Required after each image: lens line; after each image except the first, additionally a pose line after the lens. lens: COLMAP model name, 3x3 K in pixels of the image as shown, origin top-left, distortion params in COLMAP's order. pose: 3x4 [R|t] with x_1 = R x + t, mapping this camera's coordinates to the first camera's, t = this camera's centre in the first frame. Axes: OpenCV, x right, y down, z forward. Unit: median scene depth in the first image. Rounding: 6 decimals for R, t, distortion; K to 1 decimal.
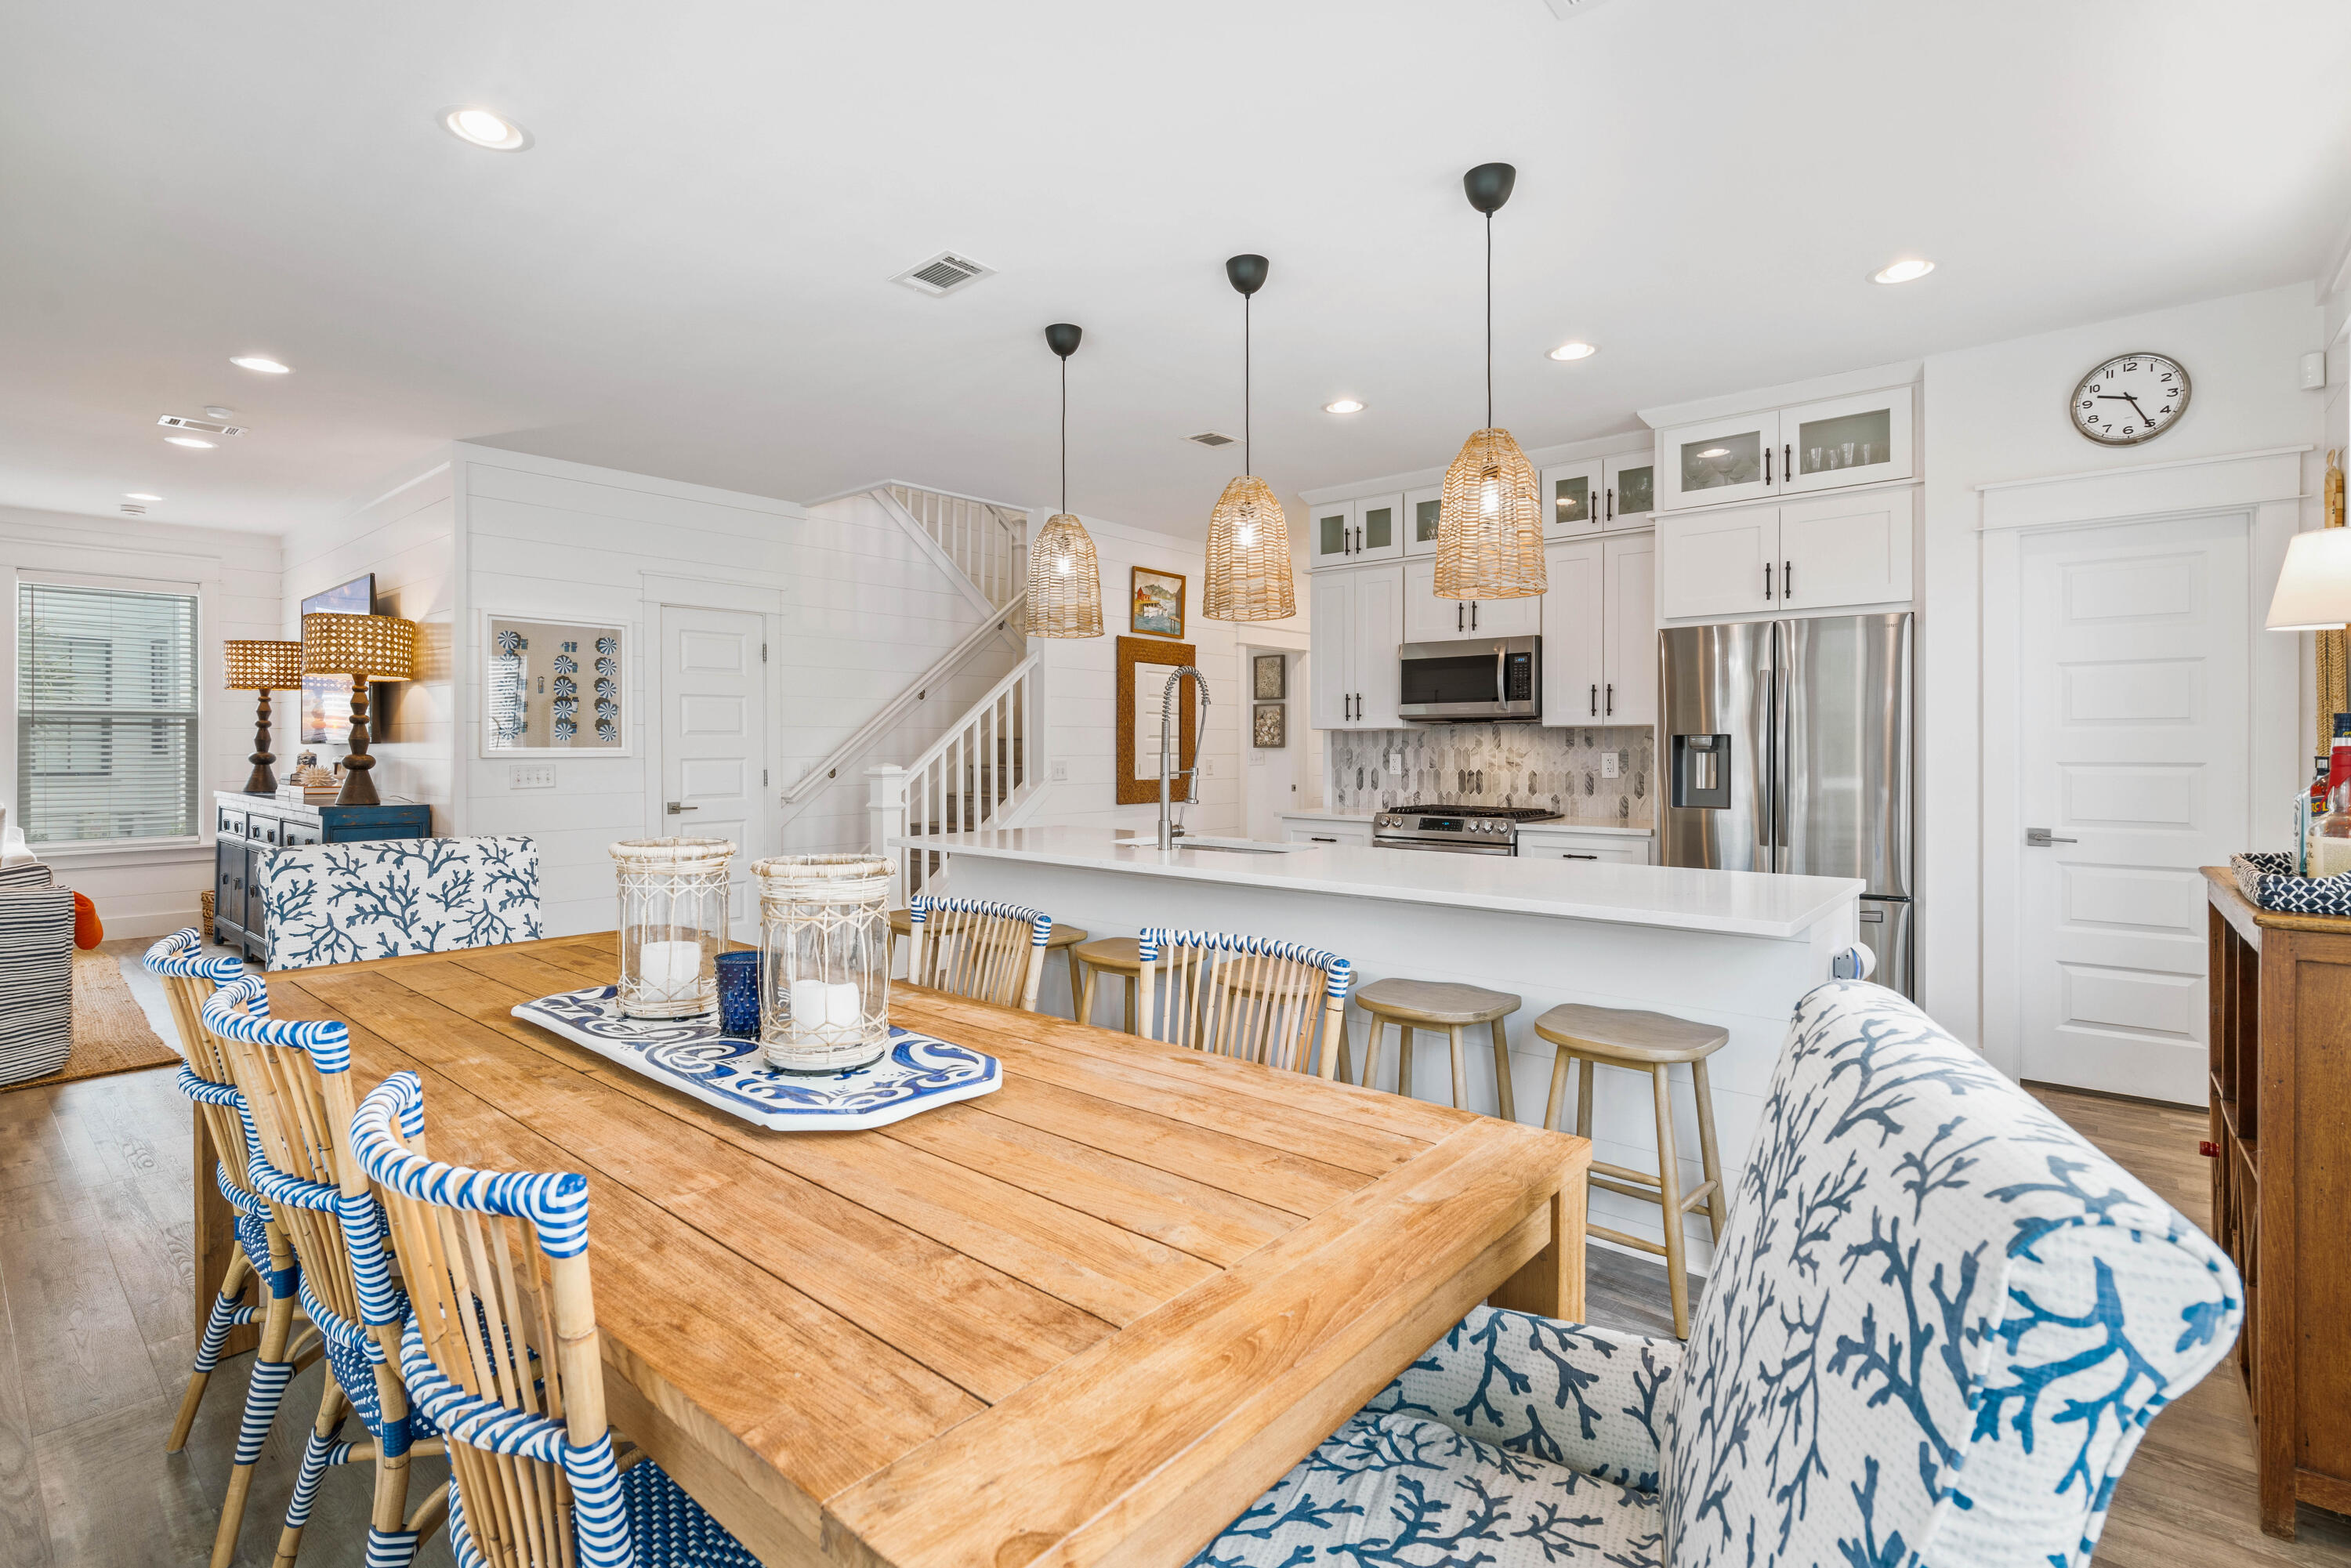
lens RADIAL K [[1078.2, 0, 1162.3], [0, 1078.2, 745.9], [0, 0, 1]] dist [-0.004524, 0.002805]
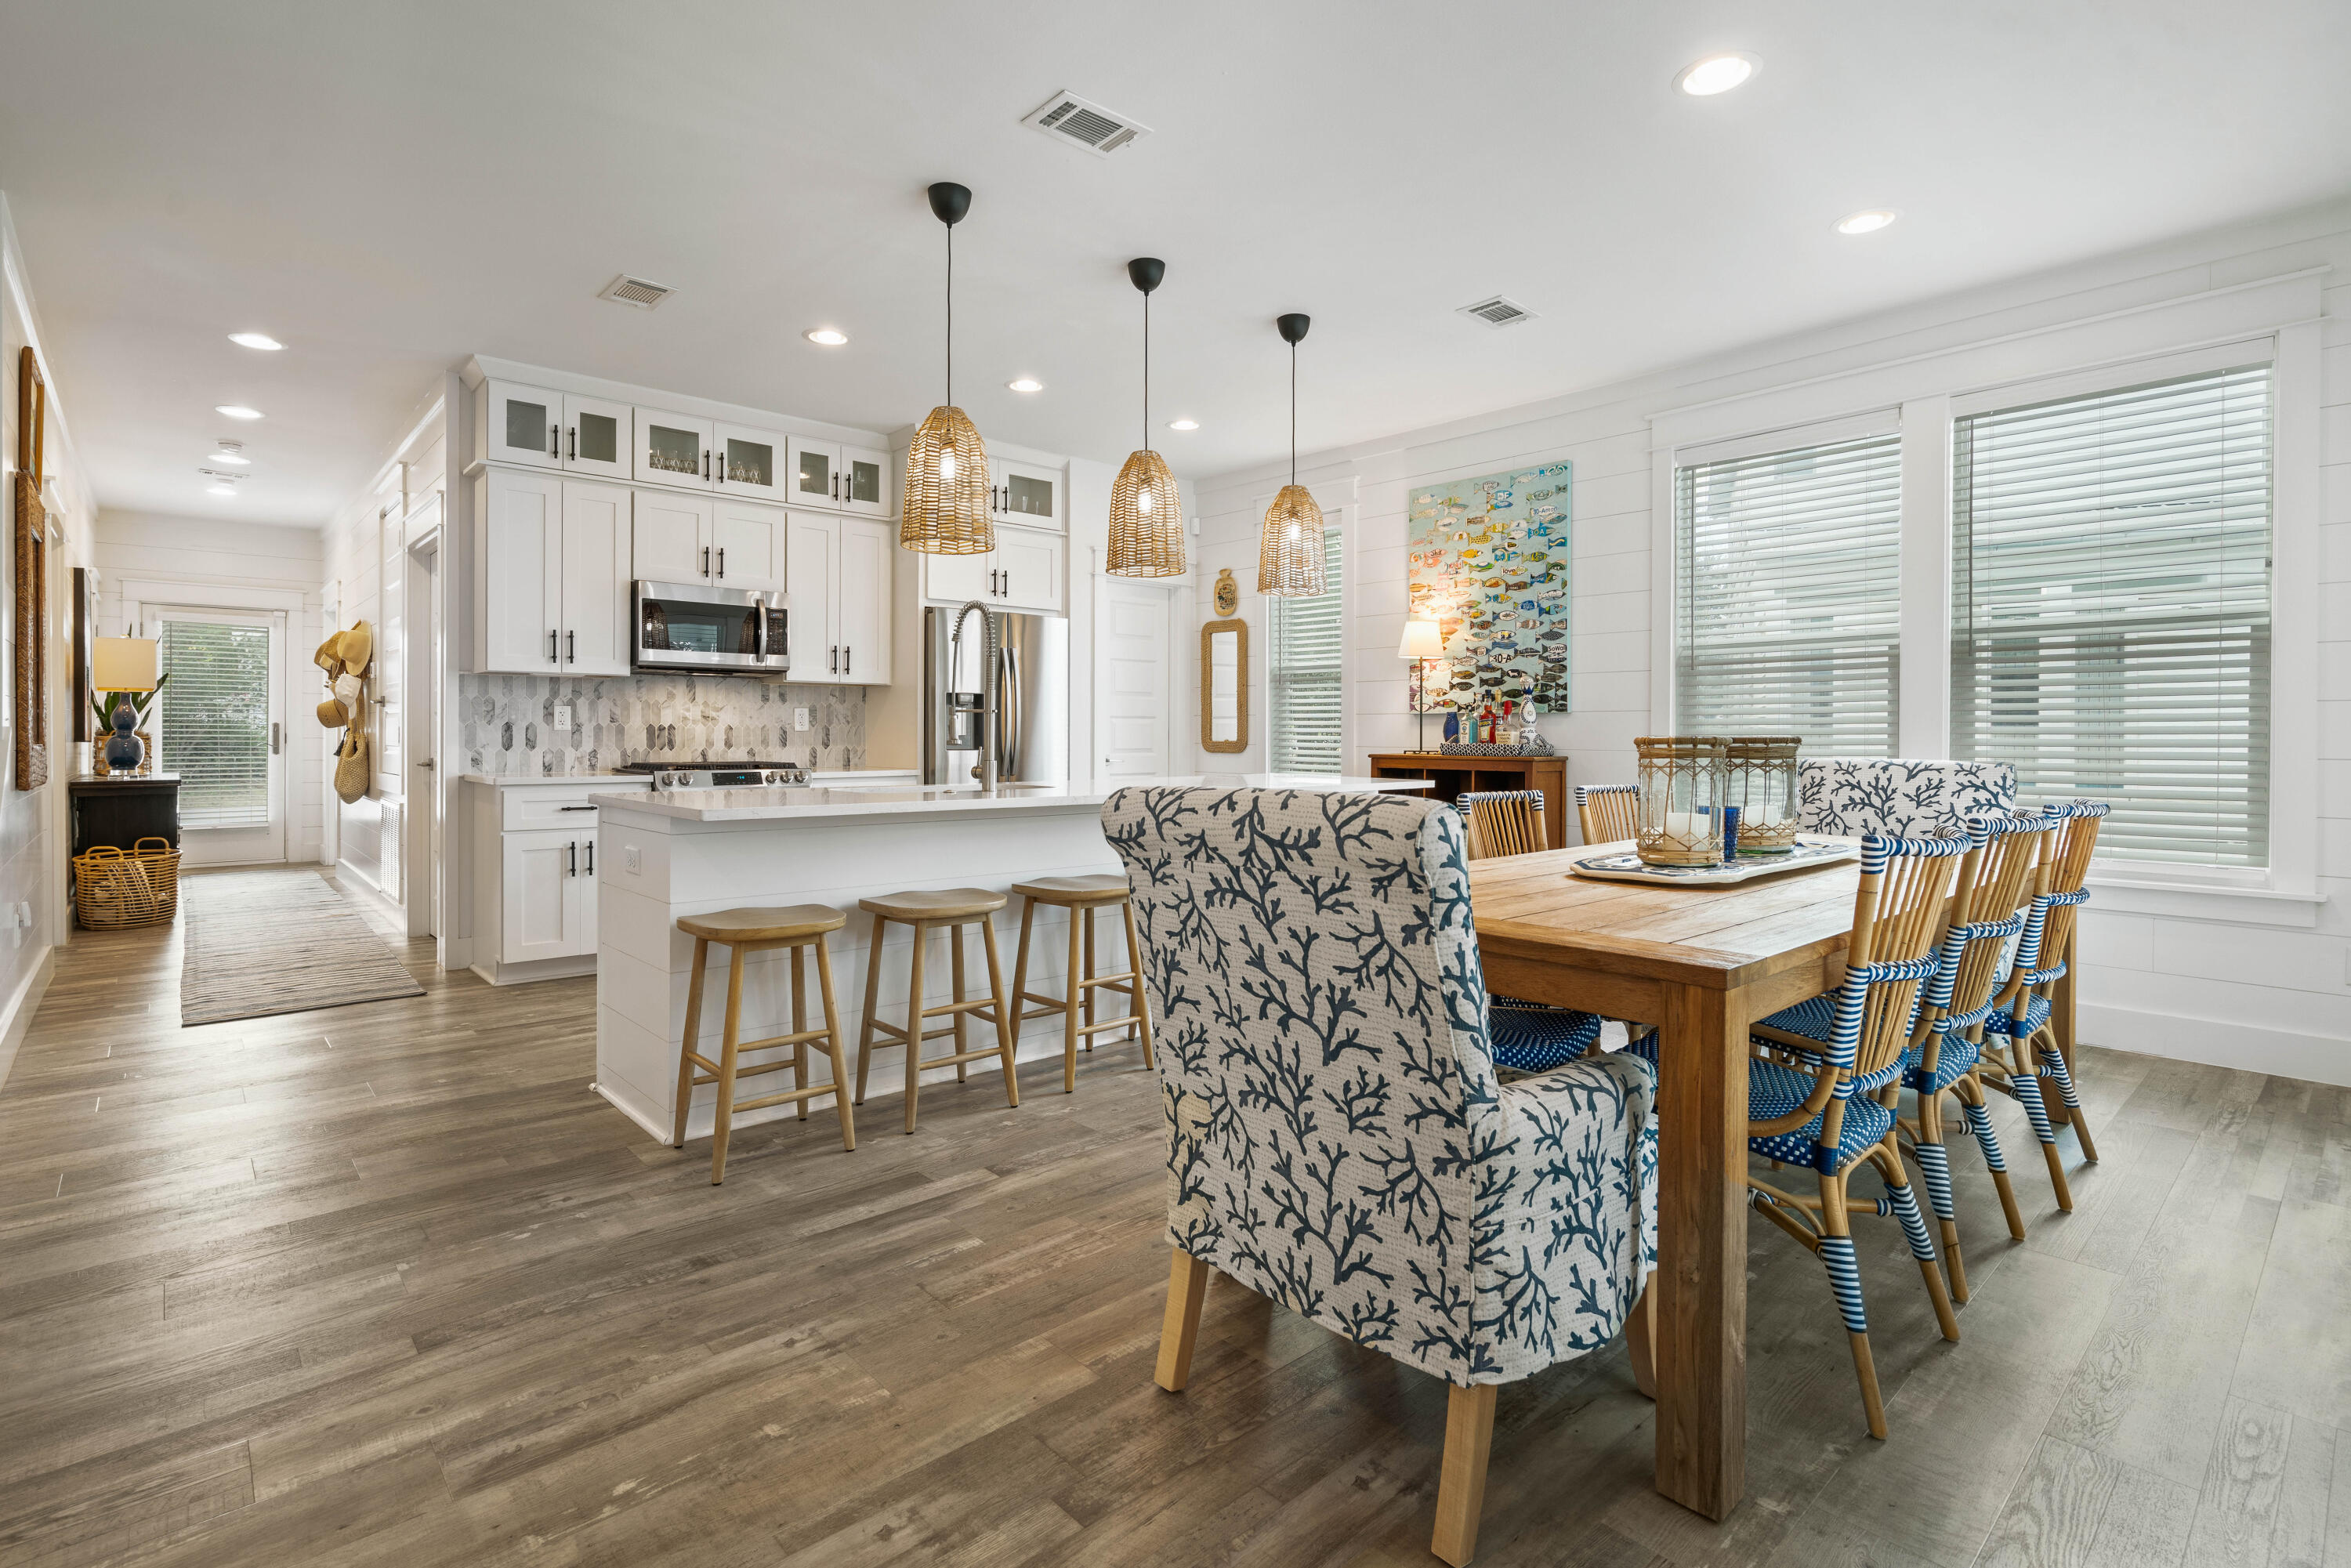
lens RADIAL K [[1130.2, 0, 1149.4], [0, 1130.2, 736.8], [0, 0, 1]] dist [-0.003670, 0.003141]
pose [[0.123569, -0.002568, 0.992333, -0.691962], [-0.003999, 0.999987, 0.003086, 0.031255], [-0.992328, -0.004350, 0.123557, 0.513174]]
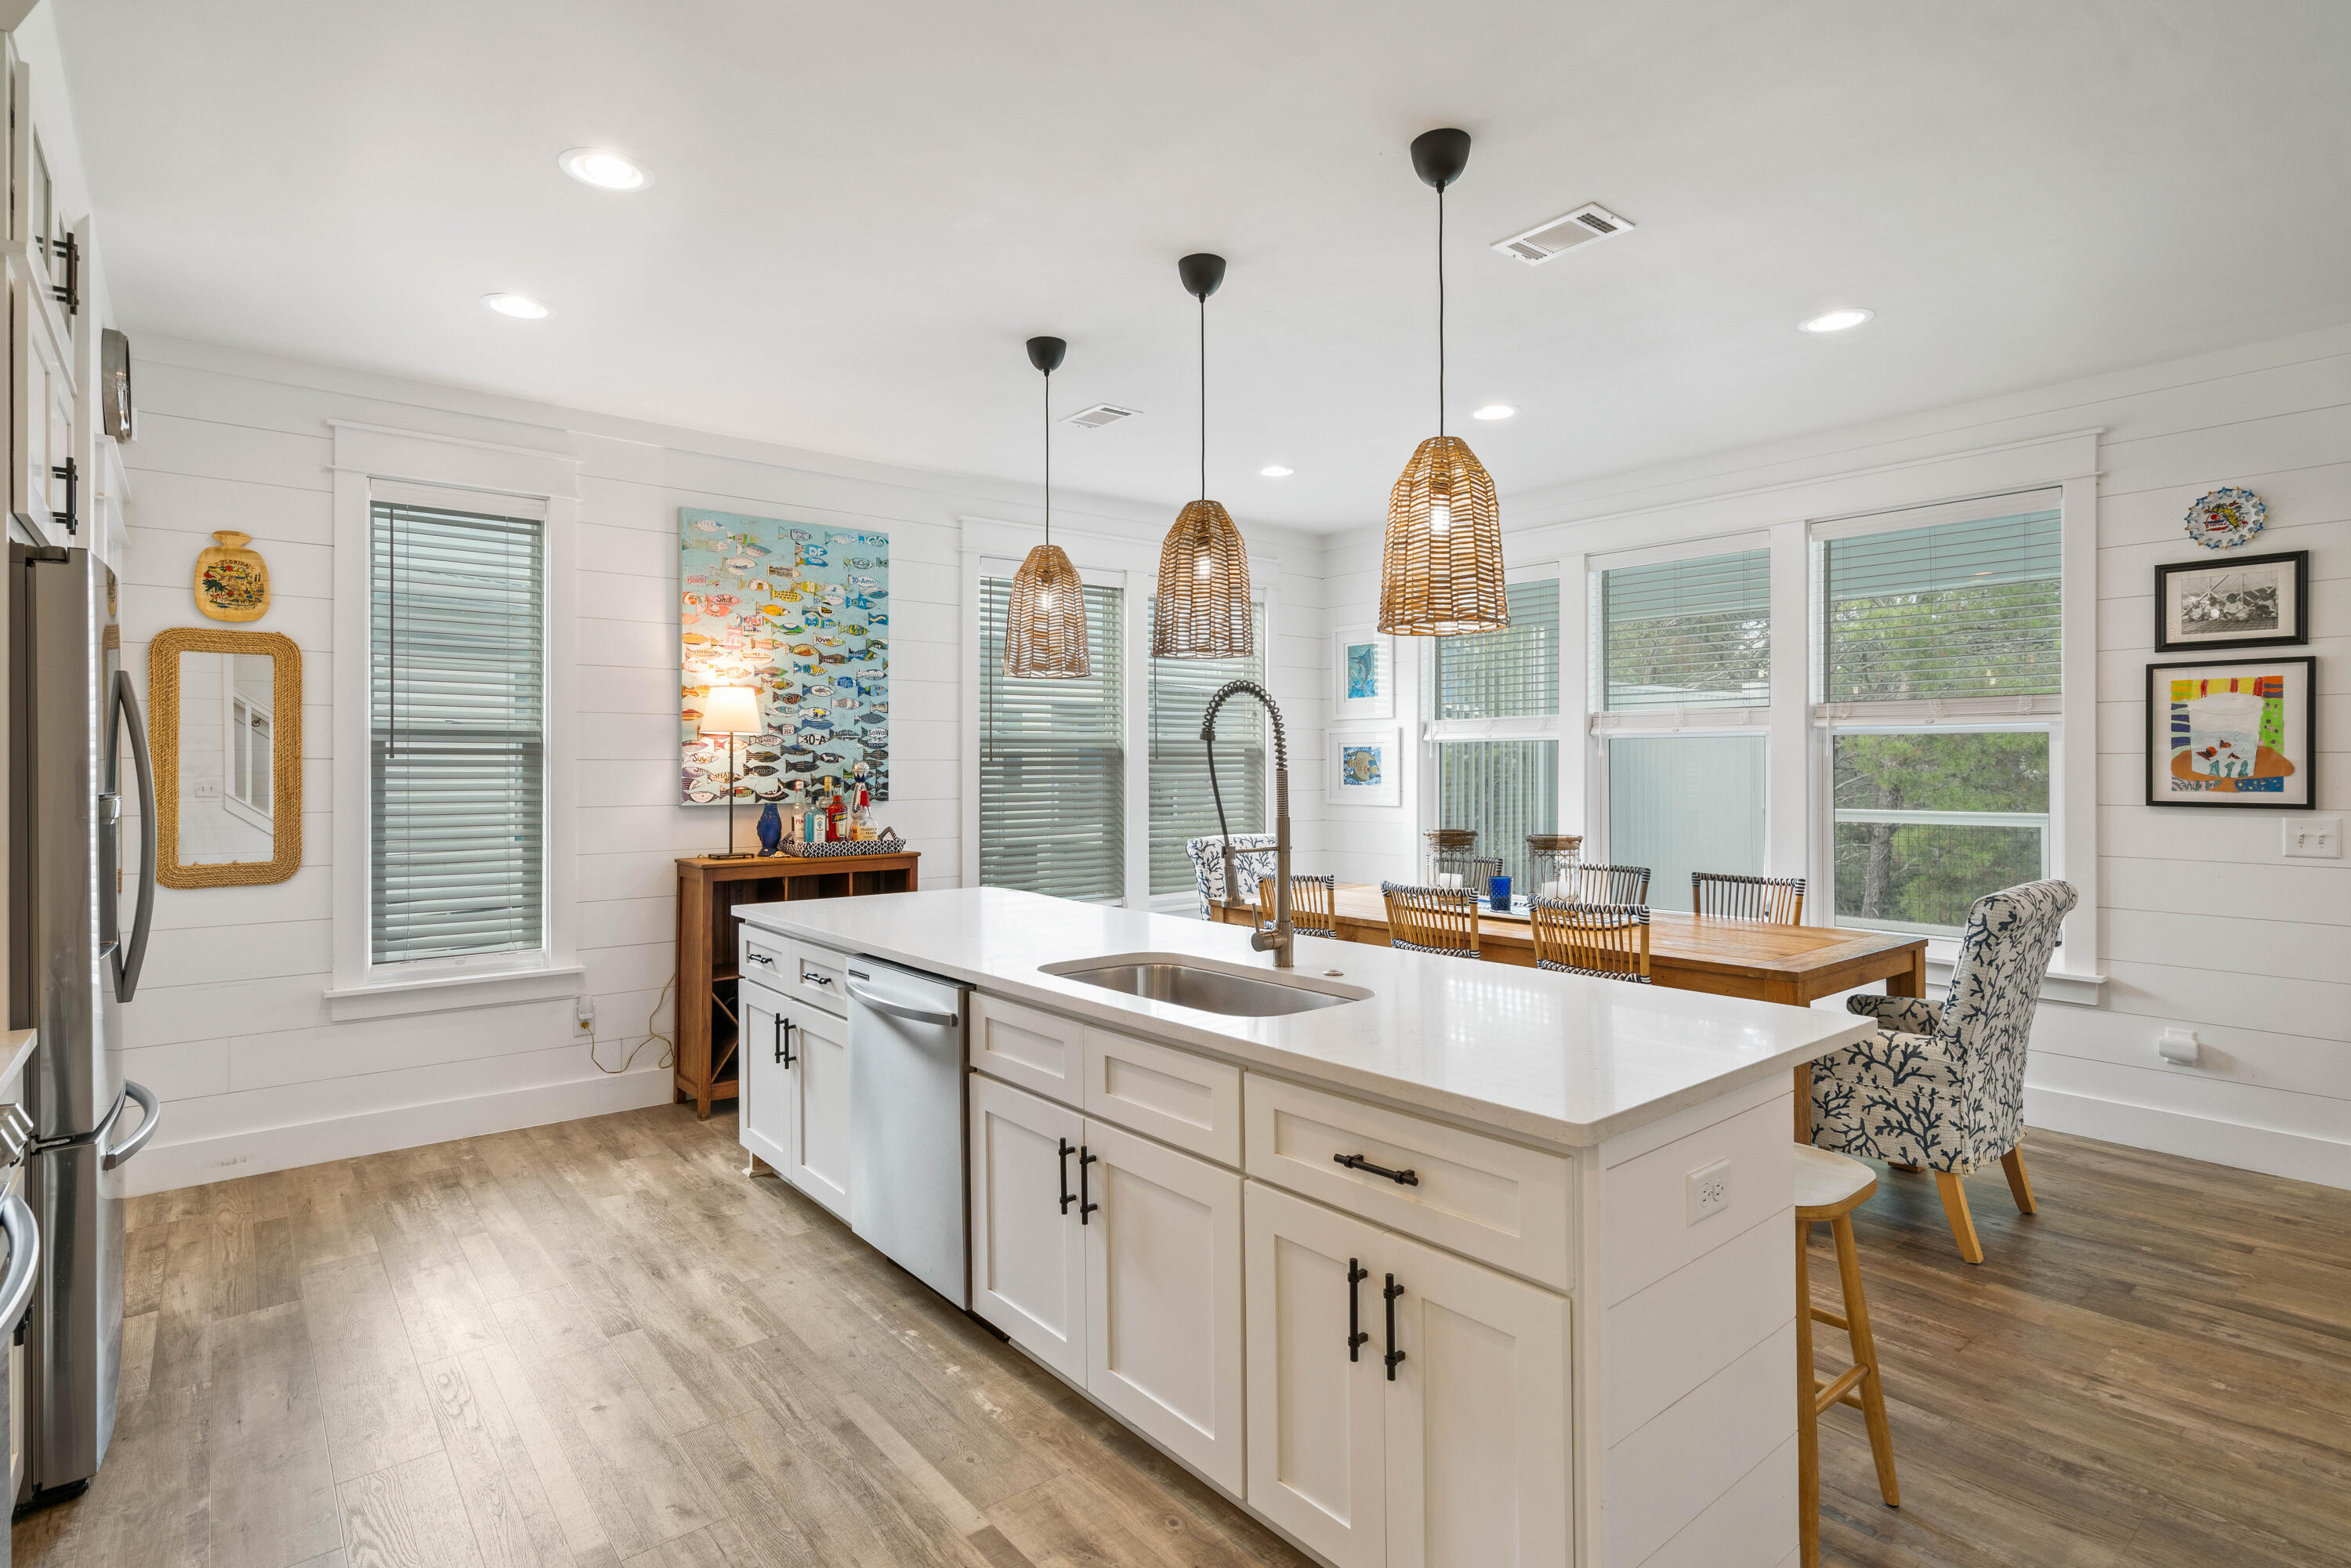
lens RADIAL K [[1130.2, 0, 1167.7], [0, 1130.2, 788.6], [0, 0, 1]] dist [-0.003670, 0.003141]
pose [[-0.987383, 0.001801, 0.158341, -0.030178], [0.004723, 0.999825, 0.018081, -0.015585], [-0.158281, 0.018601, -0.987219, 1.174813]]
